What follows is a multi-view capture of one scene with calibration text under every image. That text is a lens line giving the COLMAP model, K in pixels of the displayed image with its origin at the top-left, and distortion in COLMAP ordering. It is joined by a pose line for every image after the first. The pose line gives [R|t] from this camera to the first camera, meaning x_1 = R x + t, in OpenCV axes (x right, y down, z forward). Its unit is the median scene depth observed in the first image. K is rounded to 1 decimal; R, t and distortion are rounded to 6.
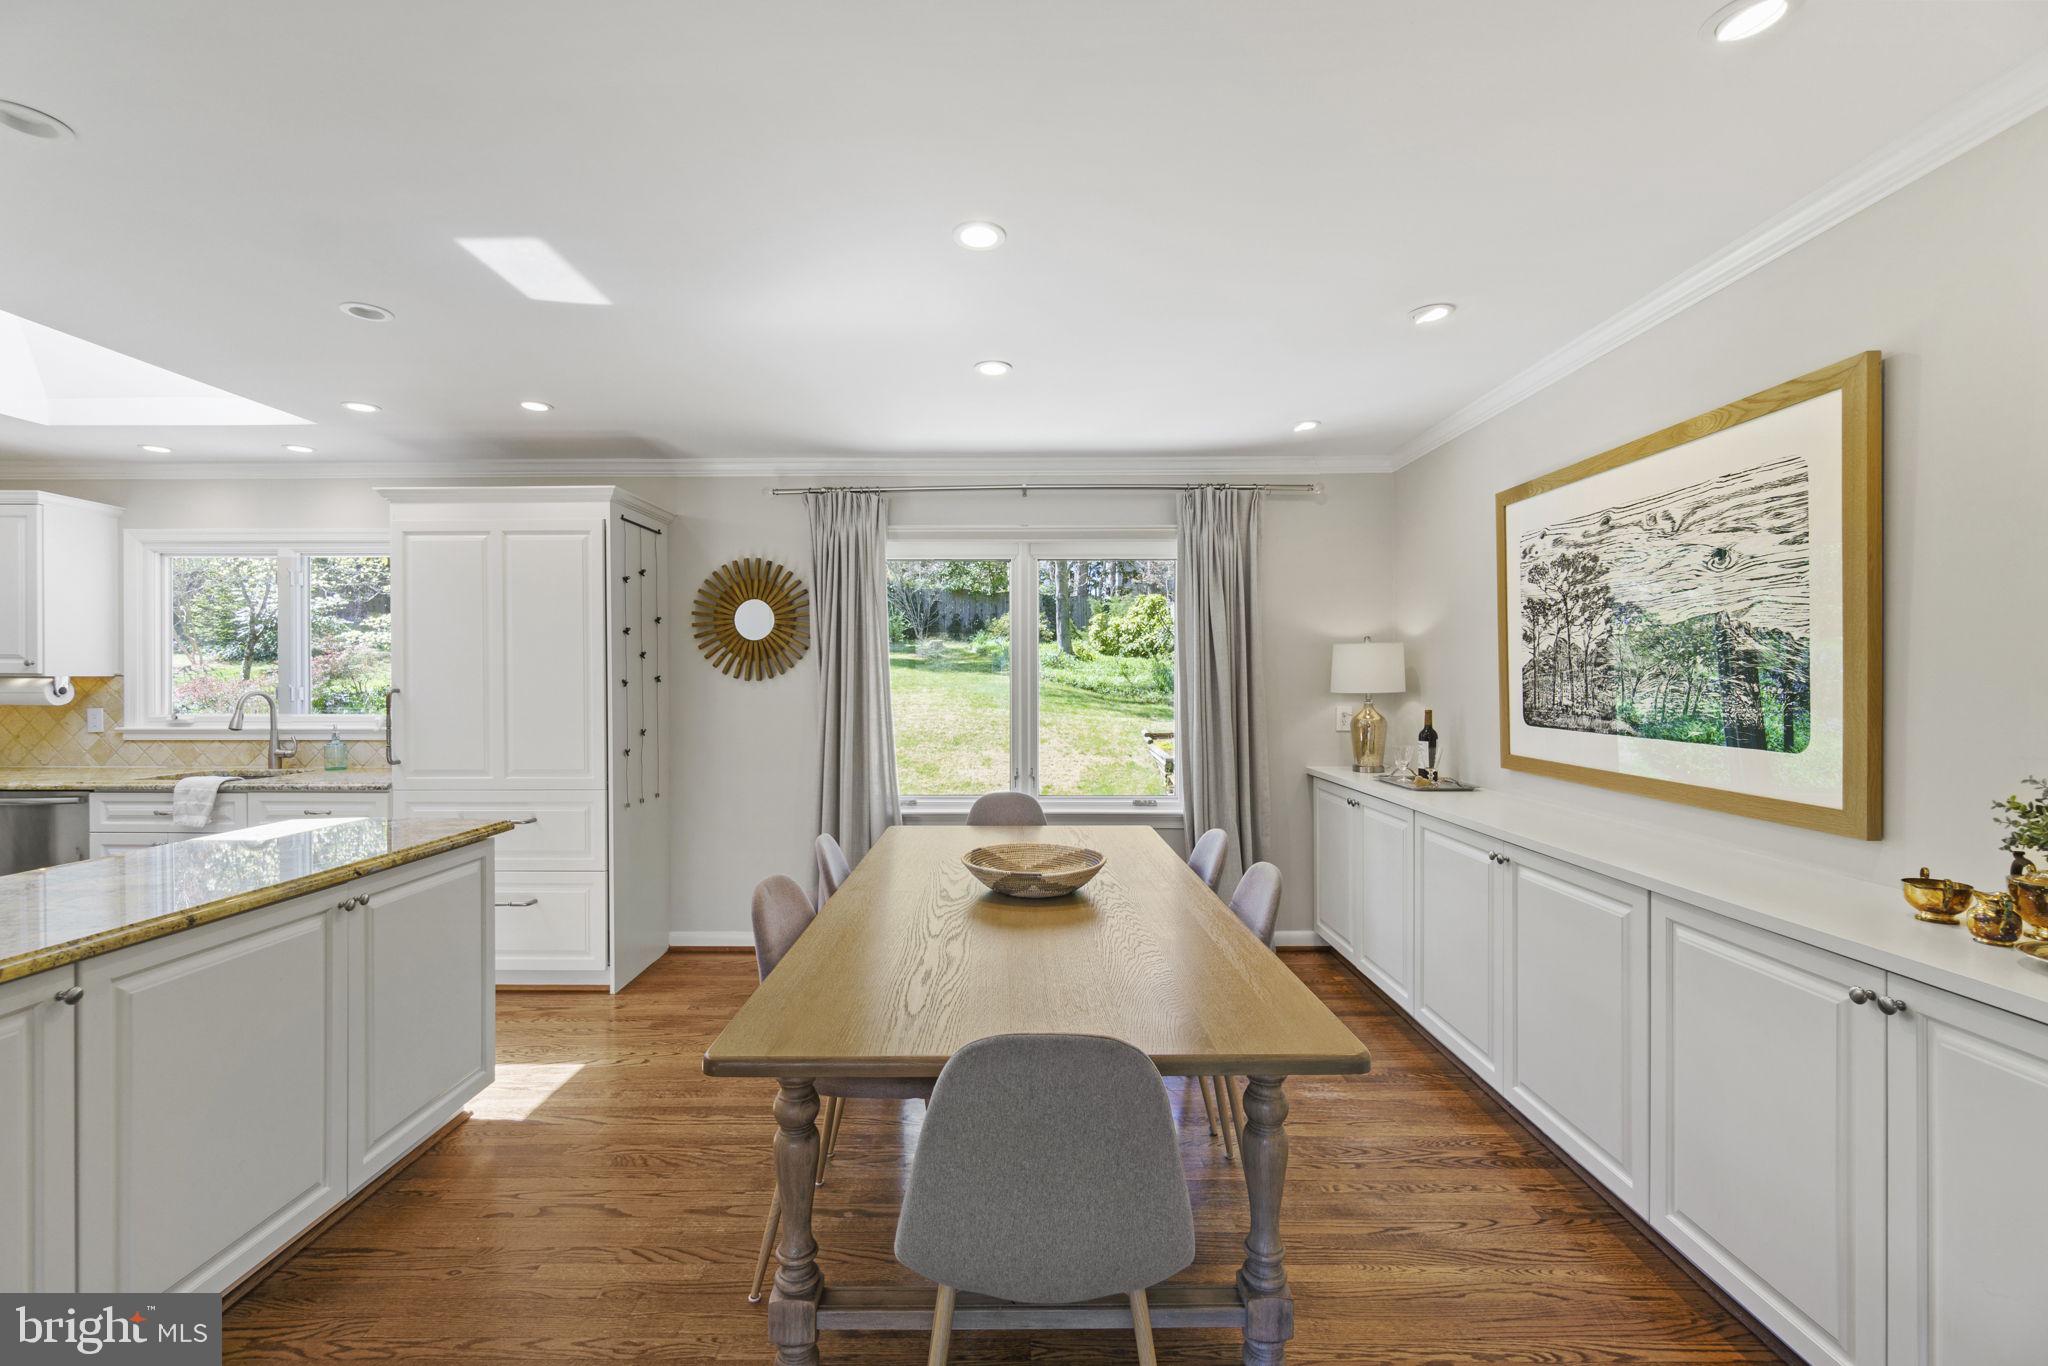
lens RADIAL K [[886.6, 0, 1021.7], [0, 886.6, 677.3], [0, 0, 1]] dist [-0.001442, -0.000213]
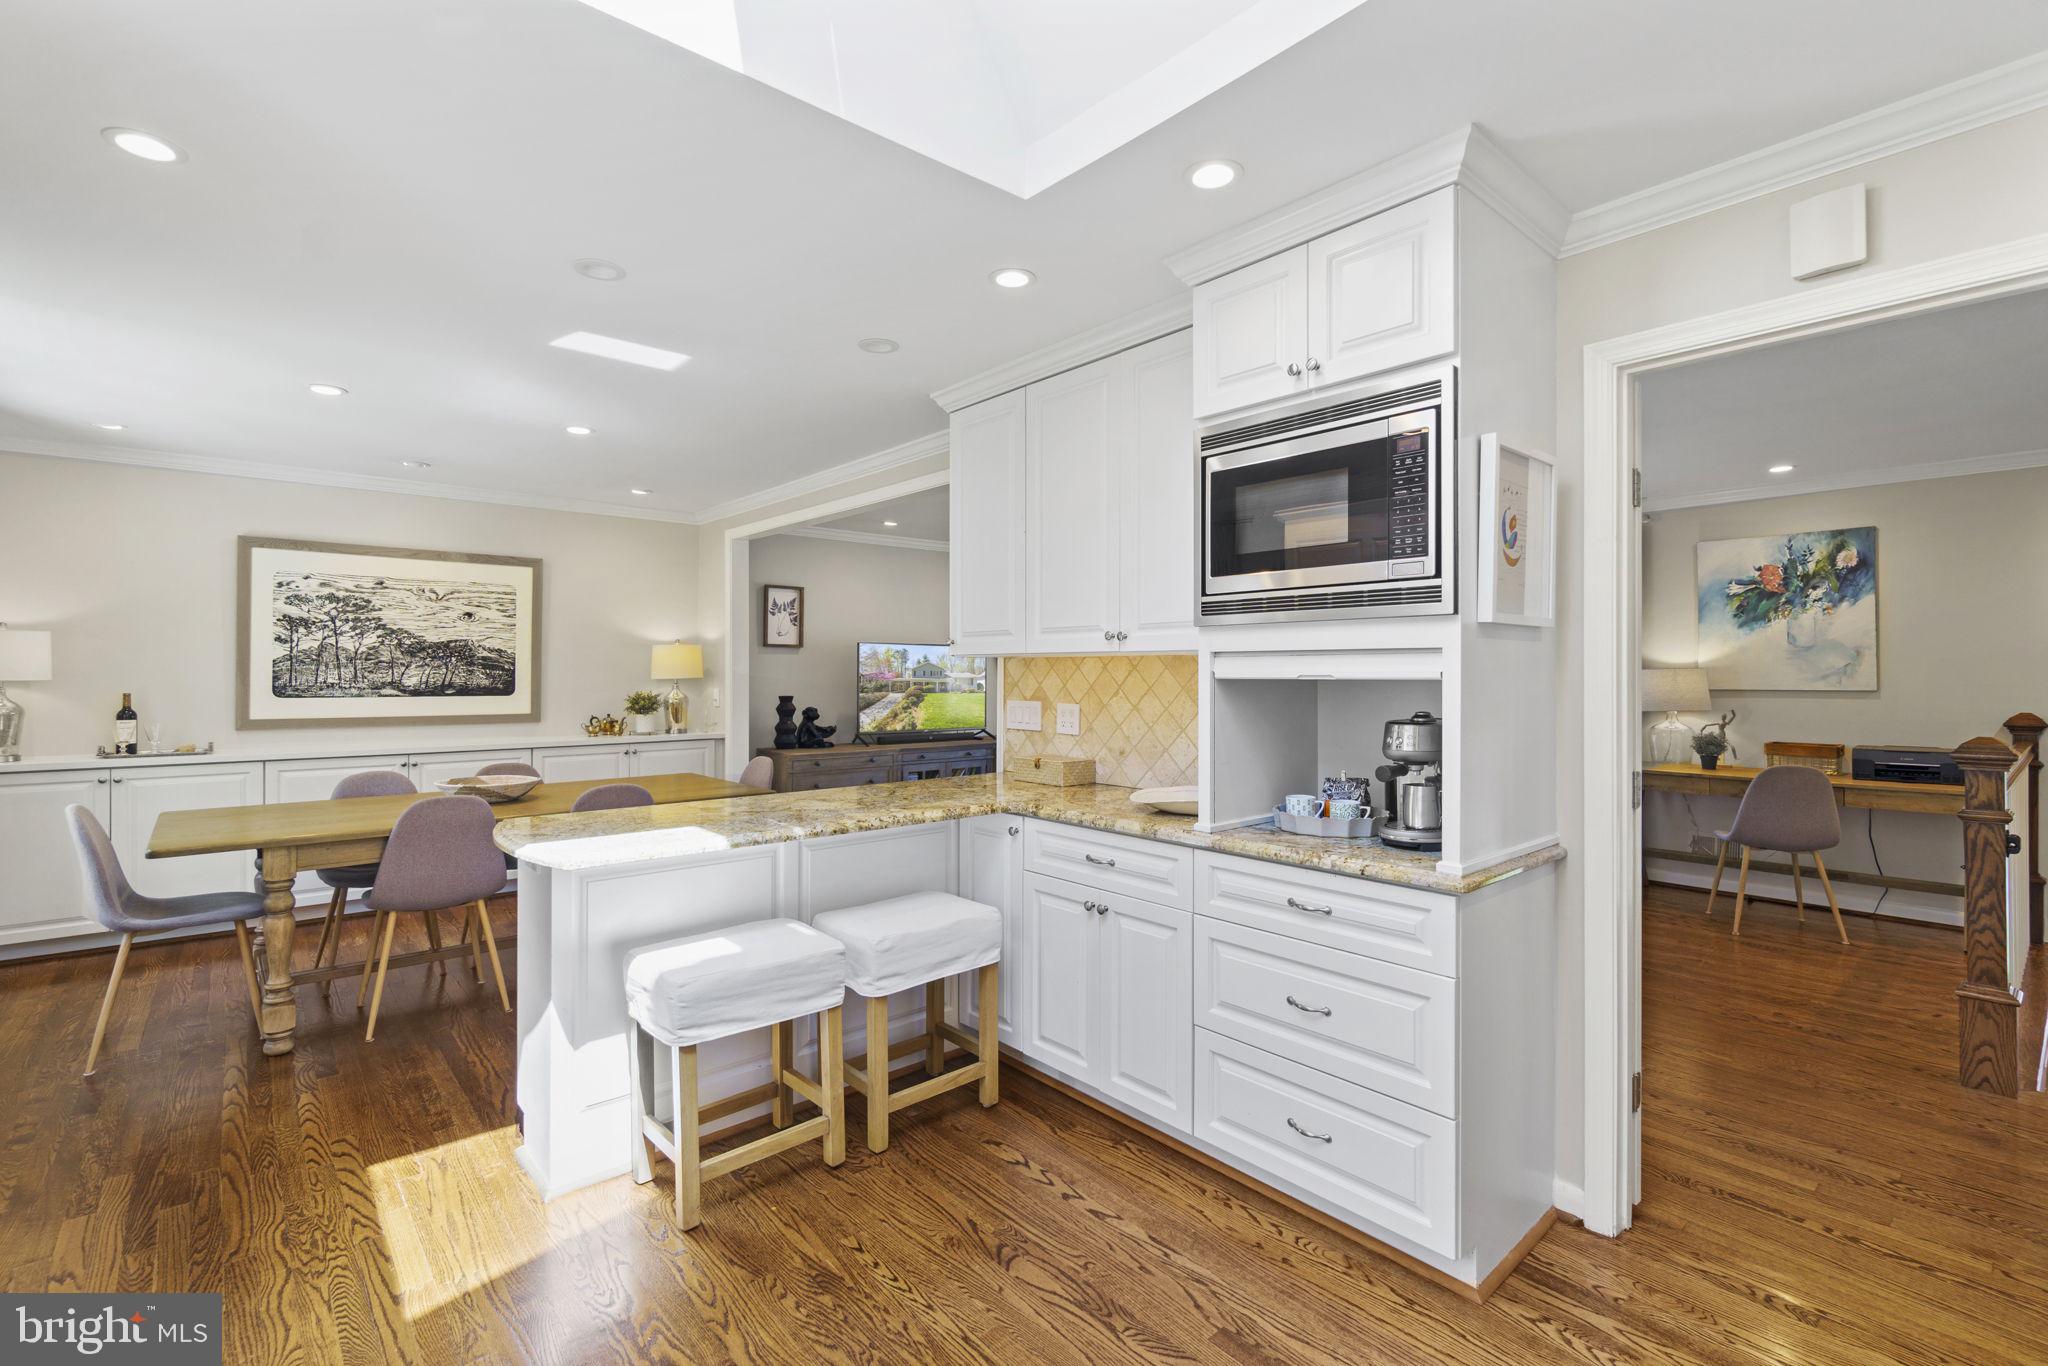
lens RADIAL K [[886.6, 0, 1024.7], [0, 886.6, 673.4], [0, 0, 1]] dist [-0.001442, -0.000213]
pose [[-0.668955, 0.001009, 0.743302, -1.615115], [0.000301, 0.999999, -0.001087, 0.016879], [-0.743303, -0.000504, -0.668955, 1.217351]]
